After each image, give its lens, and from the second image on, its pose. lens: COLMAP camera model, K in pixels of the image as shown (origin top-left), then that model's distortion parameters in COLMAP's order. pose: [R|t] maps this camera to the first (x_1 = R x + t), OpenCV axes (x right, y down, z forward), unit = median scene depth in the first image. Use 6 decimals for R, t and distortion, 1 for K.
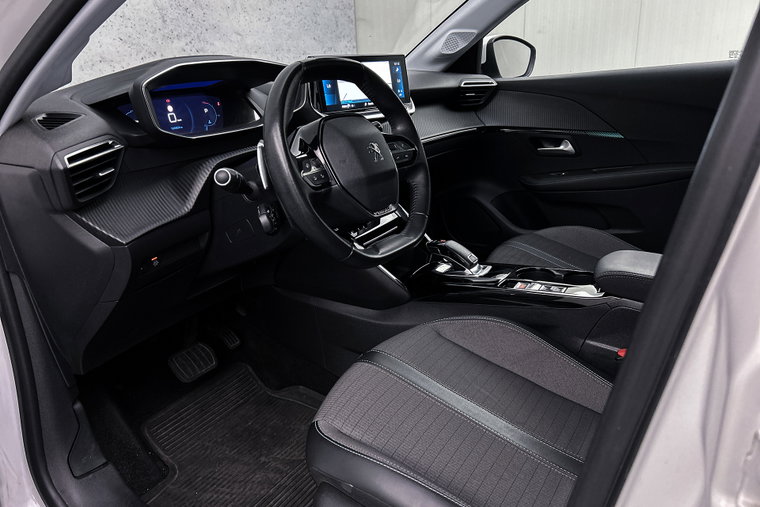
lens RADIAL K [[575.1, 0, 377.4], [0, 575.1, 257.2], [0, 0, 1]] dist [0.058925, -0.063159]
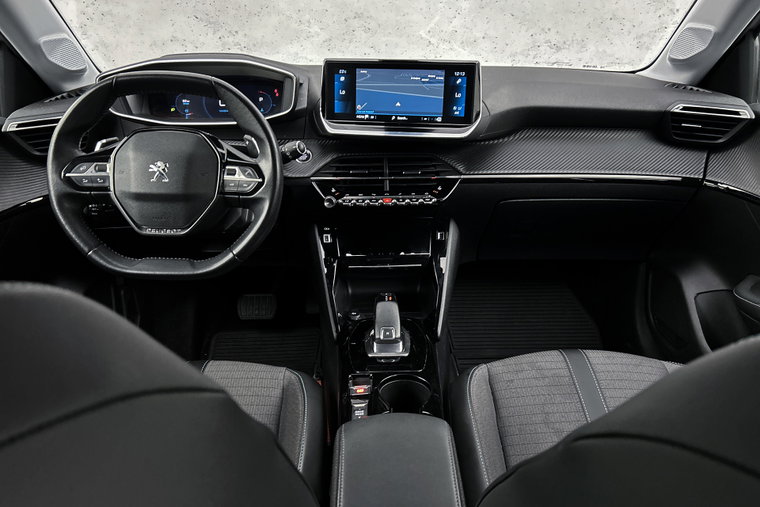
lens RADIAL K [[575.1, 0, 383.9], [0, 575.1, 259.8], [0, 0, 1]] dist [0.058925, -0.063159]
pose [[0.556832, 0.358748, -0.749158, 0.710806], [-0.291708, 0.928932, 0.228017, -0.266221], [0.777717, 0.091568, 0.621909, 0.481750]]
